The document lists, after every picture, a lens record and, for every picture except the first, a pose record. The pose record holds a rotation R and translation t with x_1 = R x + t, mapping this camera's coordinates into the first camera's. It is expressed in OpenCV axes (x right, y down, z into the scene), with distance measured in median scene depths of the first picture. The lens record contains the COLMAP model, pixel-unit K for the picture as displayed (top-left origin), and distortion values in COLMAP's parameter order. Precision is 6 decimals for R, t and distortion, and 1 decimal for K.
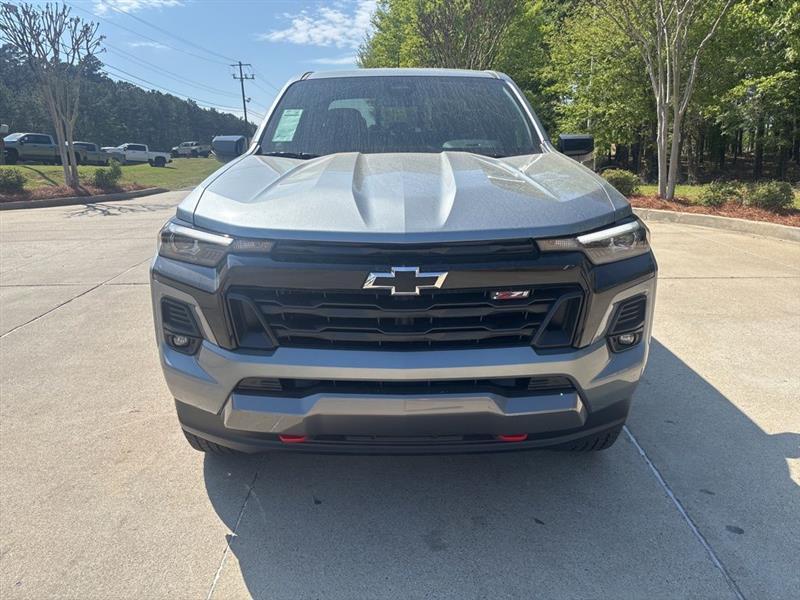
lens RADIAL K [[589.1, 0, 391.0], [0, 589.1, 300.2], [0, 0, 1]] dist [0.006012, 0.002331]
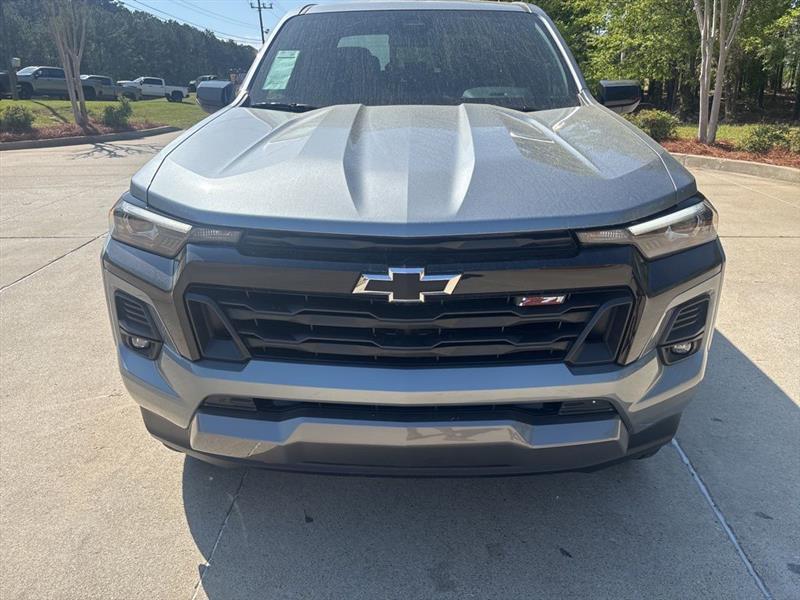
lens RADIAL K [[593.2, 0, 397.3], [0, 593.2, 285.9], [0, 0, 1]] dist [0.001983, -0.005292]
pose [[0.999627, 0.010856, -0.025069, 0.020437], [-0.008838, 0.996814, 0.079272, -0.060467], [0.025850, -0.079021, 0.996538, 0.137105]]
